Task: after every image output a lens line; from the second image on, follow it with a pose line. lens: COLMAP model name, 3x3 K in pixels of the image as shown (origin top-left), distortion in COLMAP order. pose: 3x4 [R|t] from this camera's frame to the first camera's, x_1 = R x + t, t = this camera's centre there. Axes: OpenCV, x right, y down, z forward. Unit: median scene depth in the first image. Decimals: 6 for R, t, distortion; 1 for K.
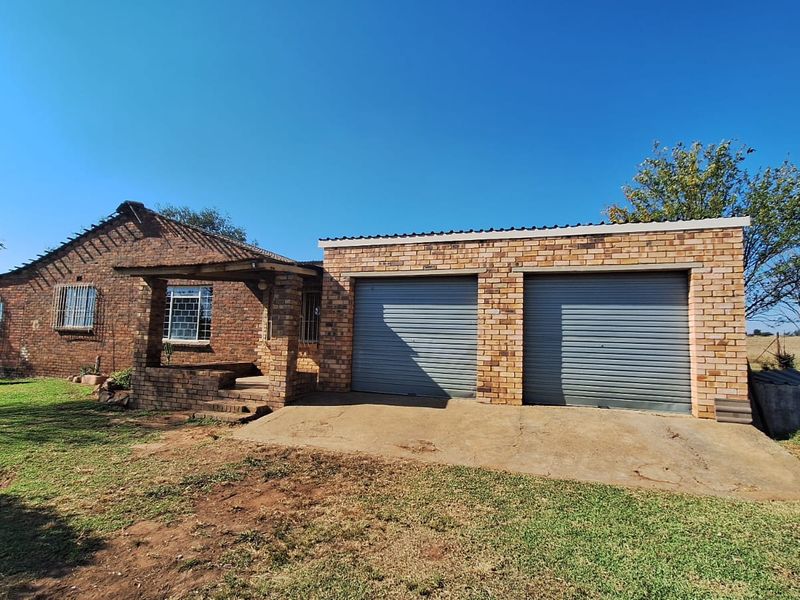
lens RADIAL K [[415.3, 0, 401.6], [0, 415.3, 304.5], [0, 0, 1]] dist [-0.001587, 0.000868]
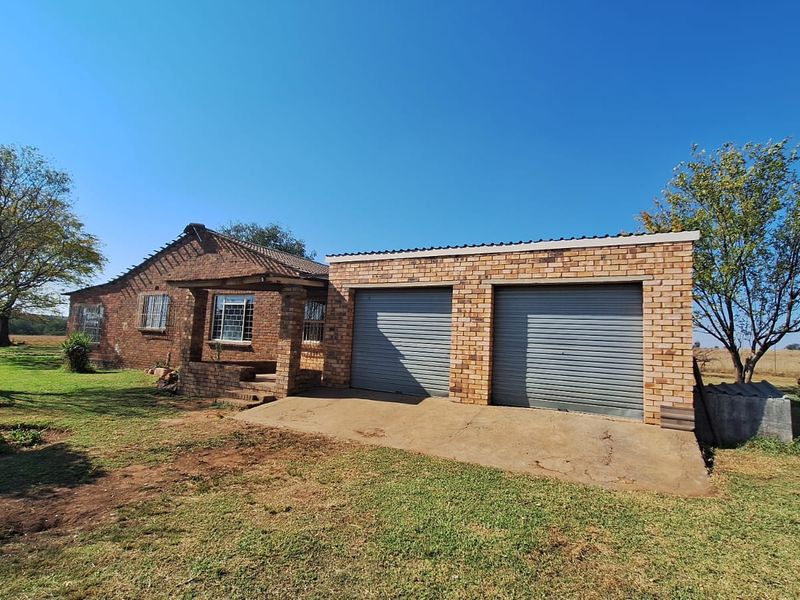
lens RADIAL K [[415.3, 0, 402.2], [0, 415.3, 305.5], [0, 0, 1]] dist [-0.001587, 0.000868]
pose [[0.985166, 0.005932, -0.171504, 0.248100], [-0.008016, 0.999902, -0.011463, -0.006922], [0.171419, 0.012668, 0.985117, -0.122778]]
